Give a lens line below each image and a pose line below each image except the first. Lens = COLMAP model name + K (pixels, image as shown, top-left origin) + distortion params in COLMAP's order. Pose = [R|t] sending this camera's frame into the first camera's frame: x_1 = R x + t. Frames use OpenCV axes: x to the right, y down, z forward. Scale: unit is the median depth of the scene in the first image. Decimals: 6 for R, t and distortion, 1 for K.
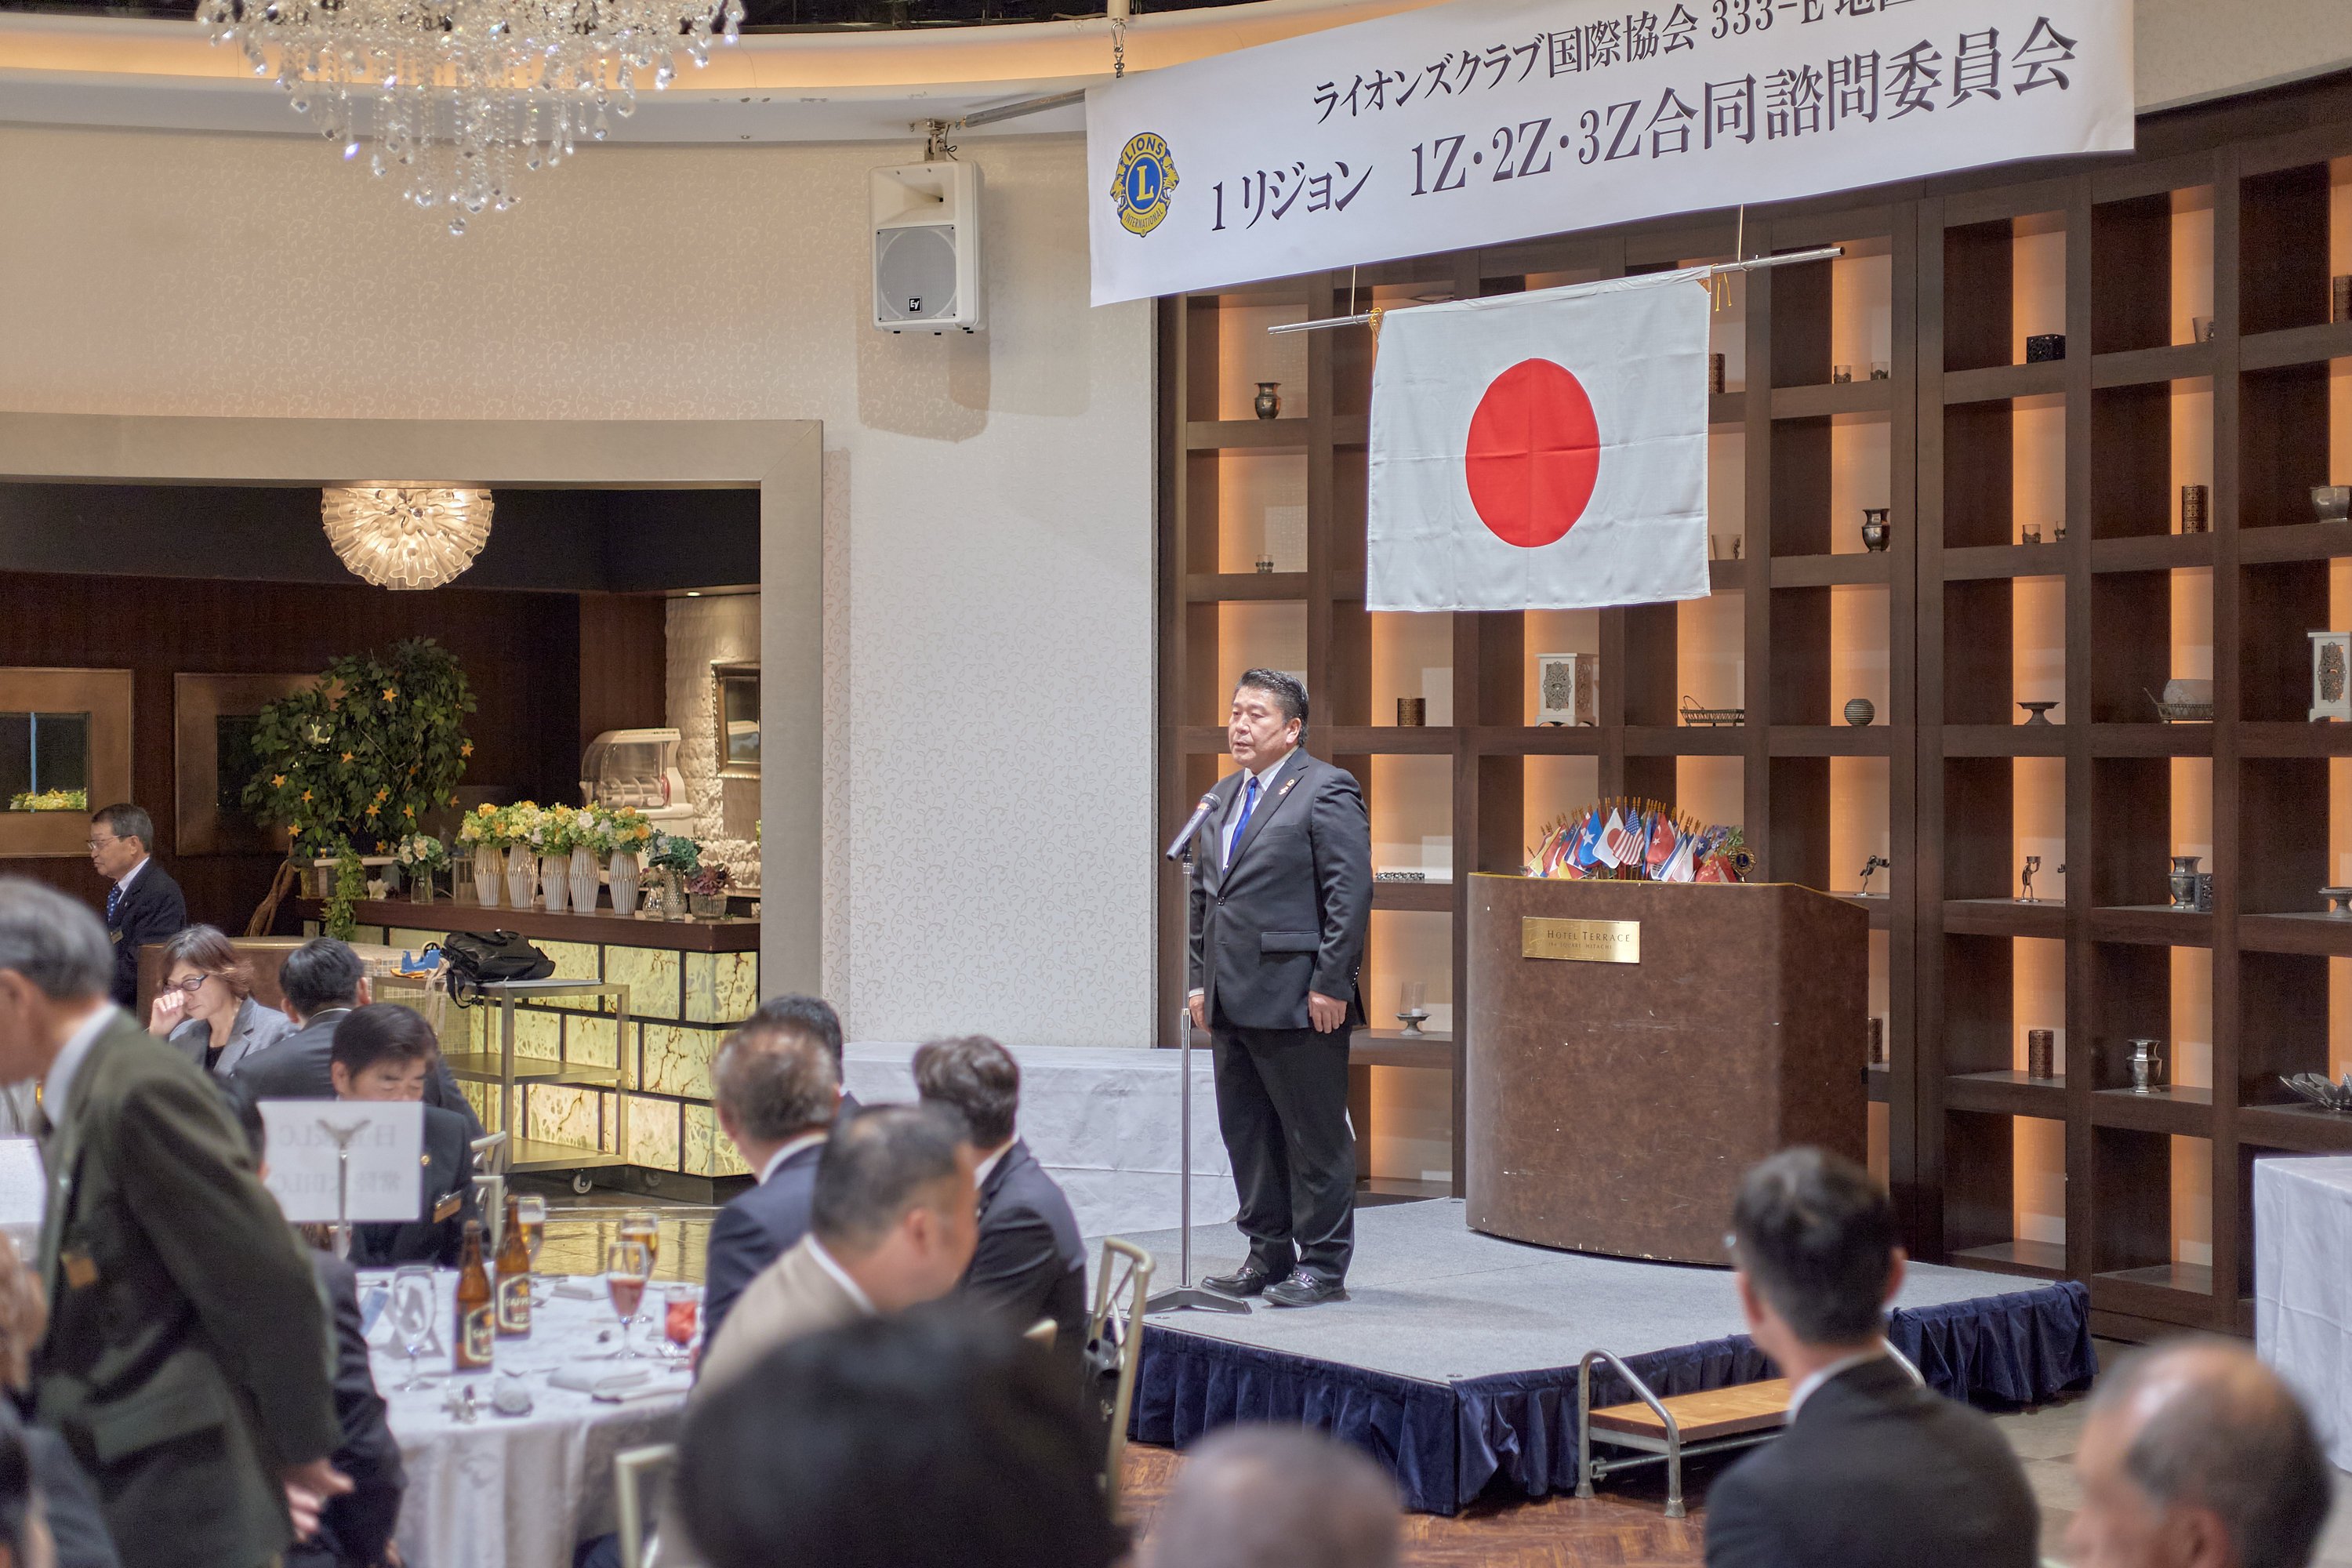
lens RADIAL K [[3483.9, 0, 1178.5], [0, 3483.9, 777.3], [0, 0, 1]] dist [0.053781, -0.213033]
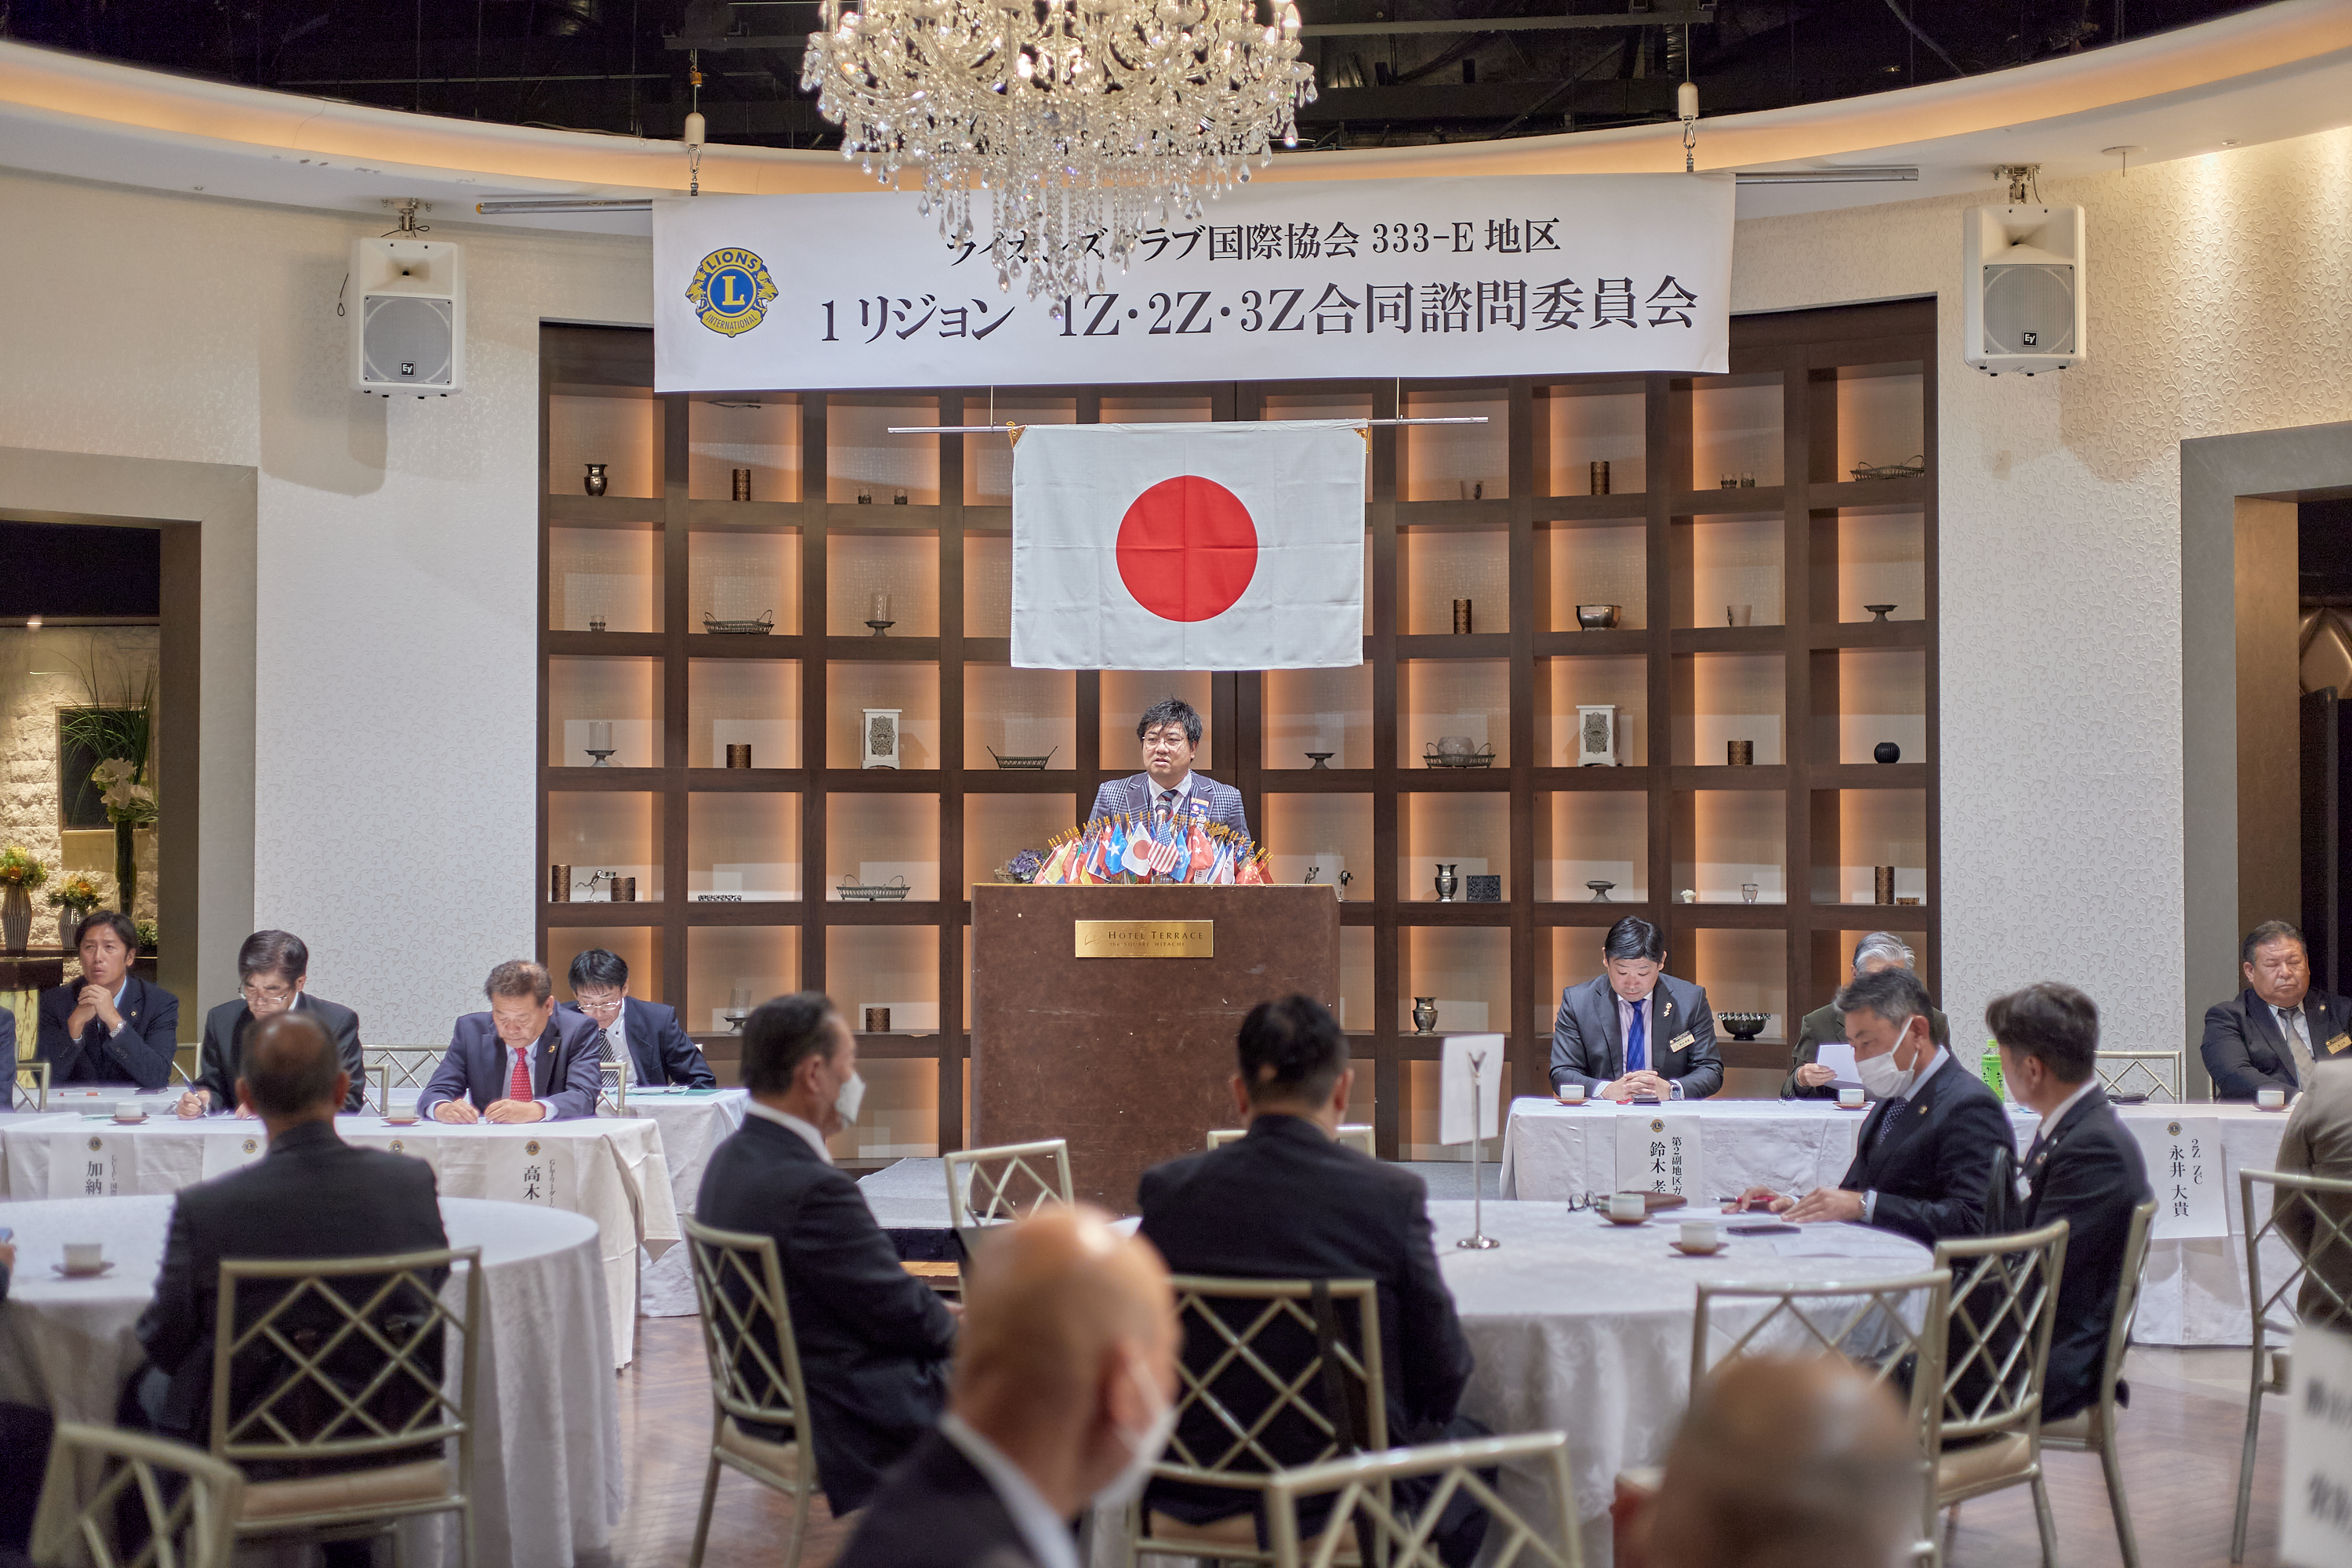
lens RADIAL K [[3248.1, 0, 1176.1], [0, 3248.1, 779.4], [0, 0, 1]] dist [0.066216, -0.287288]
pose [[0.732344, 0.012129, 0.680826, -0.682720], [0.007048, 0.999653, -0.025390, 0.021235], [-0.680898, 0.023392, 0.732005, 0.123670]]
